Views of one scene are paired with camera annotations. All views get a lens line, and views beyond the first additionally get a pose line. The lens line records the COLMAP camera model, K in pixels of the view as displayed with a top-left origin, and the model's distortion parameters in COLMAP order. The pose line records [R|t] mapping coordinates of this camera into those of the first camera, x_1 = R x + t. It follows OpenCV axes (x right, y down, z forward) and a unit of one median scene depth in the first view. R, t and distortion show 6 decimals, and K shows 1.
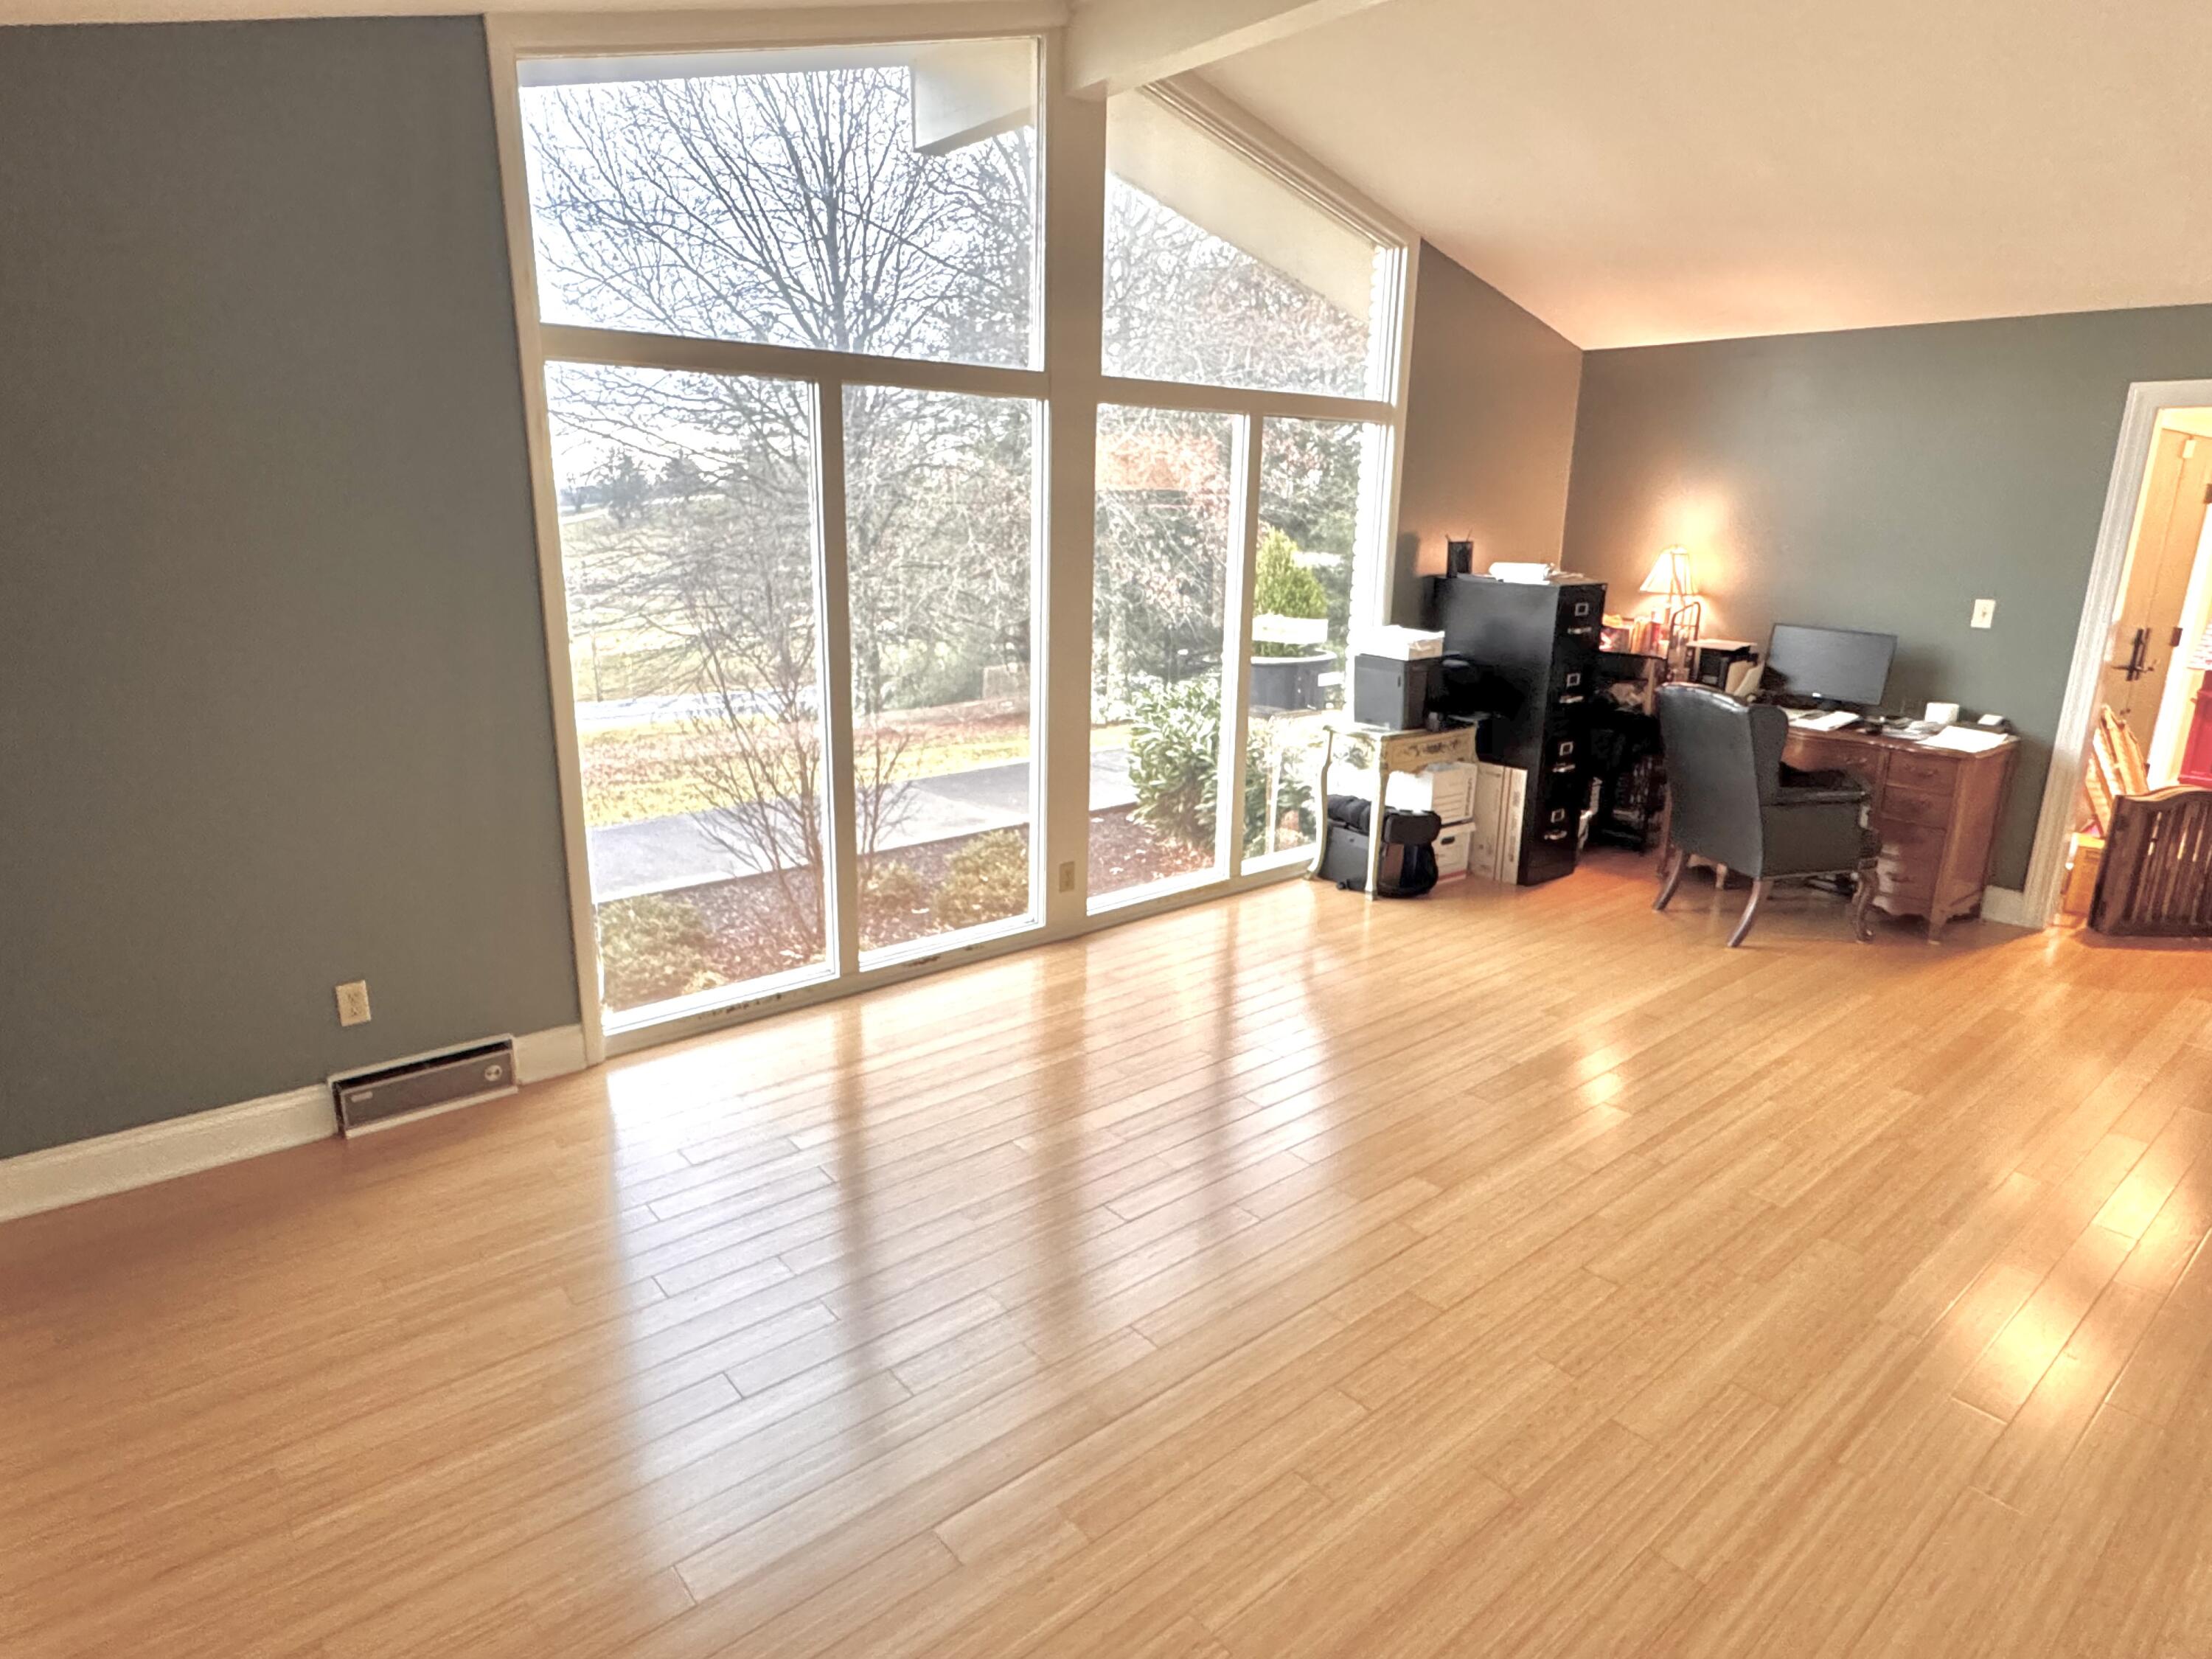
lens RADIAL K [[1222.7, 0, 1102.4], [0, 1222.7, 823.4], [0, 0, 1]] dist [-0.004383, 0.000340]
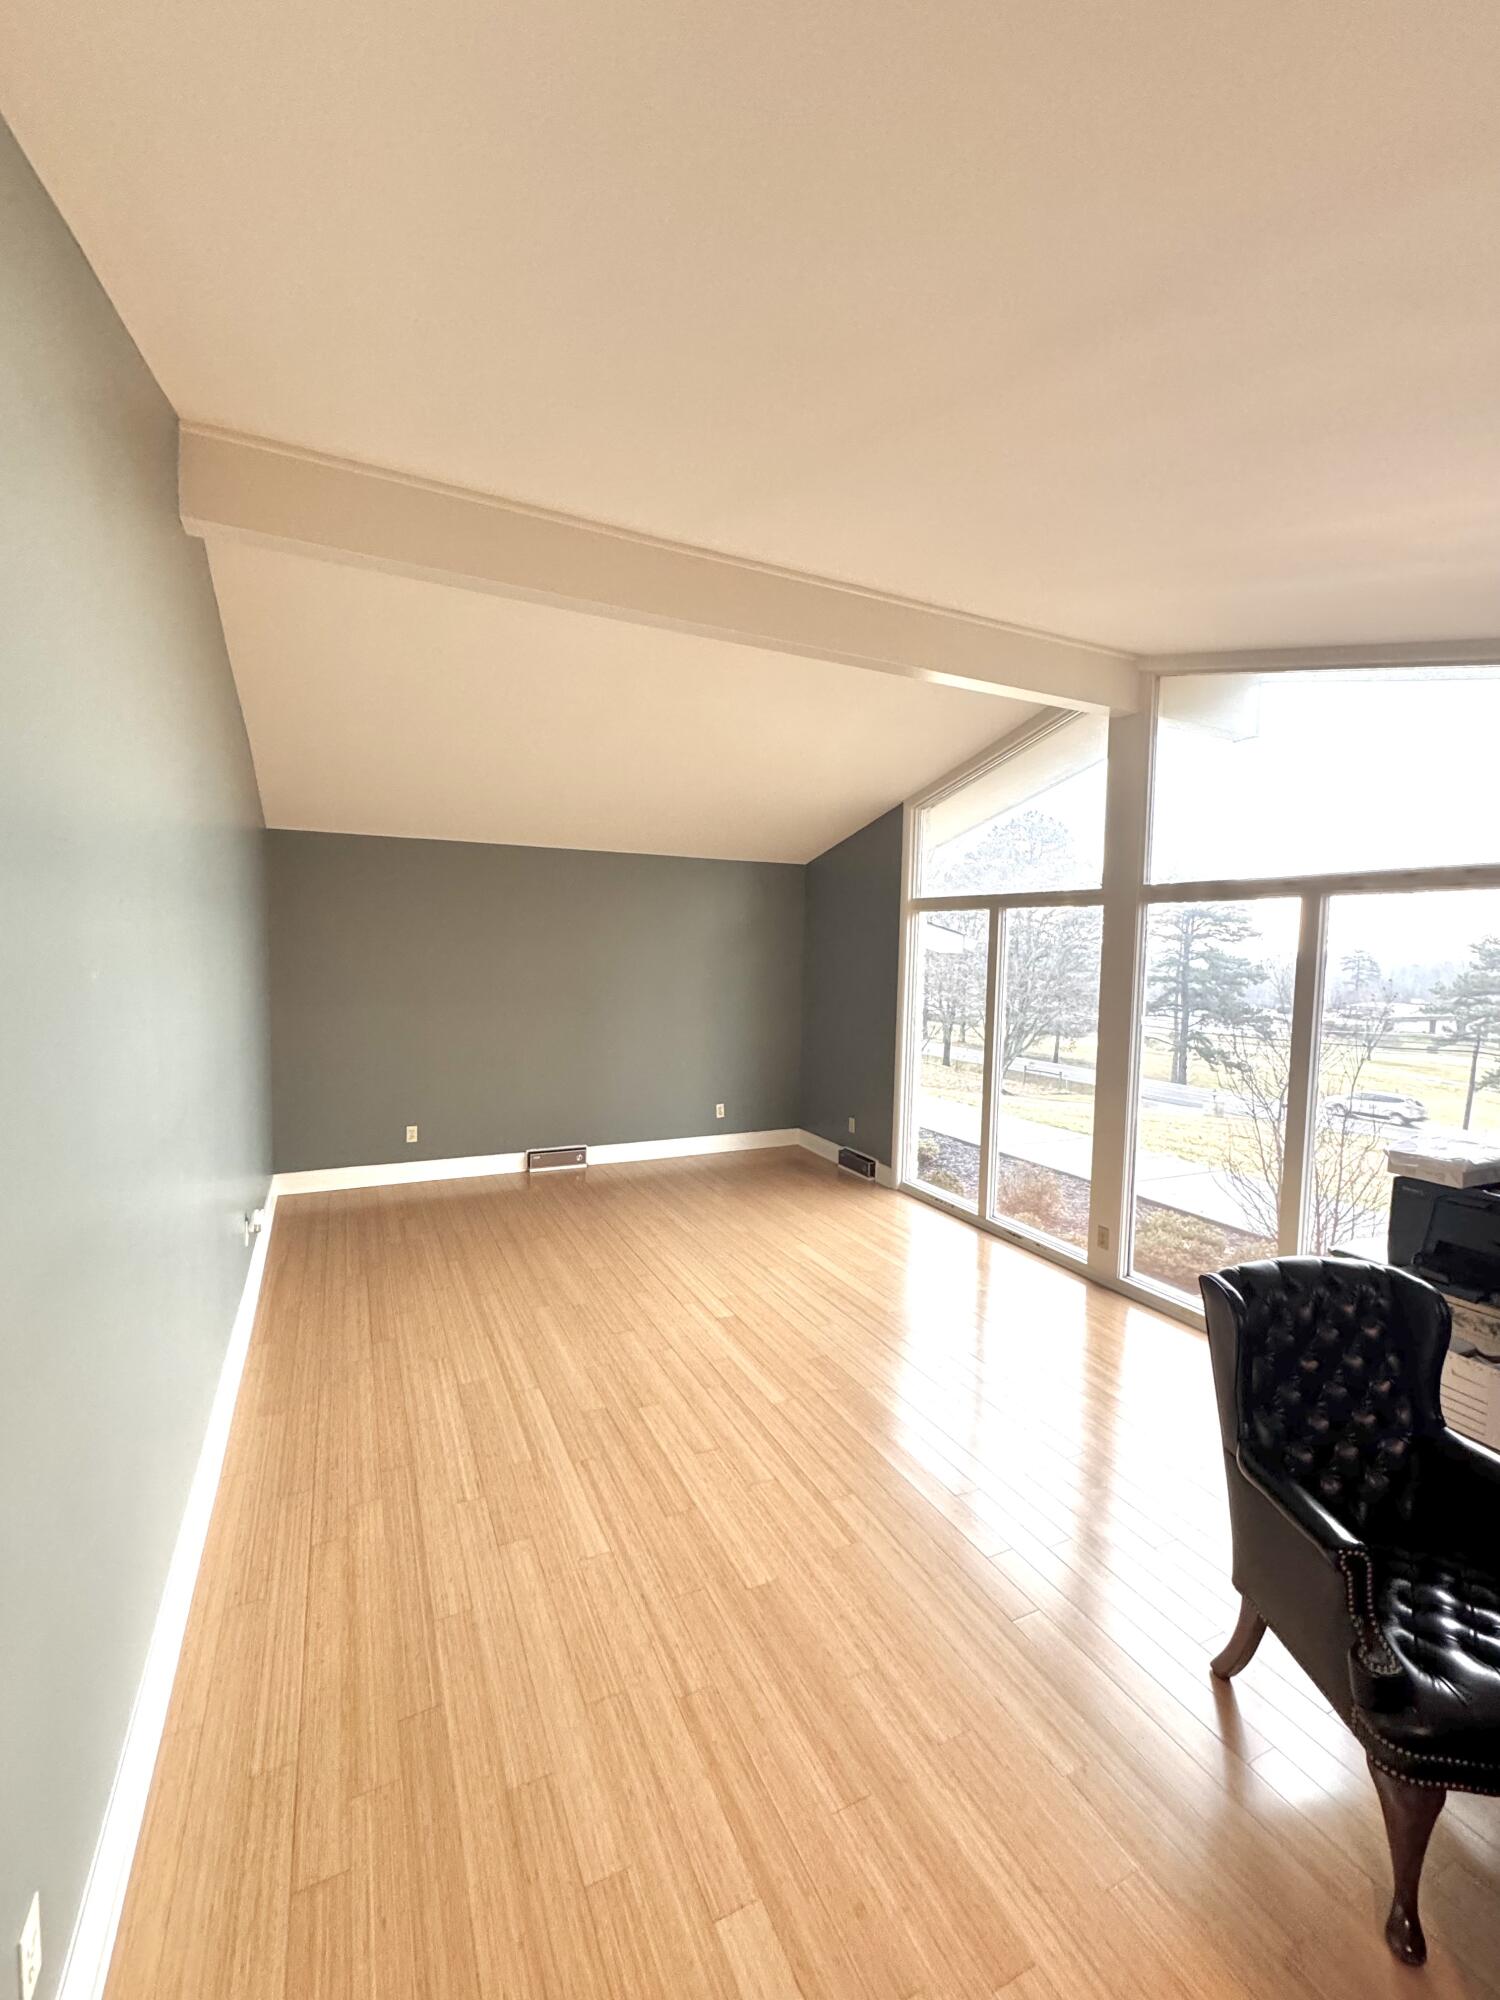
lens RADIAL K [[793.7, 0, 745.0], [0, 793.7, 996.9], [0, 0, 1]] dist [-0.002691, -0.000043]
pose [[-0.215262, 0.043146, -0.975603, 1.237589], [-0.278299, 0.954887, 0.103635, -0.262917], [0.936062, 0.293818, -0.193543, 0.981152]]
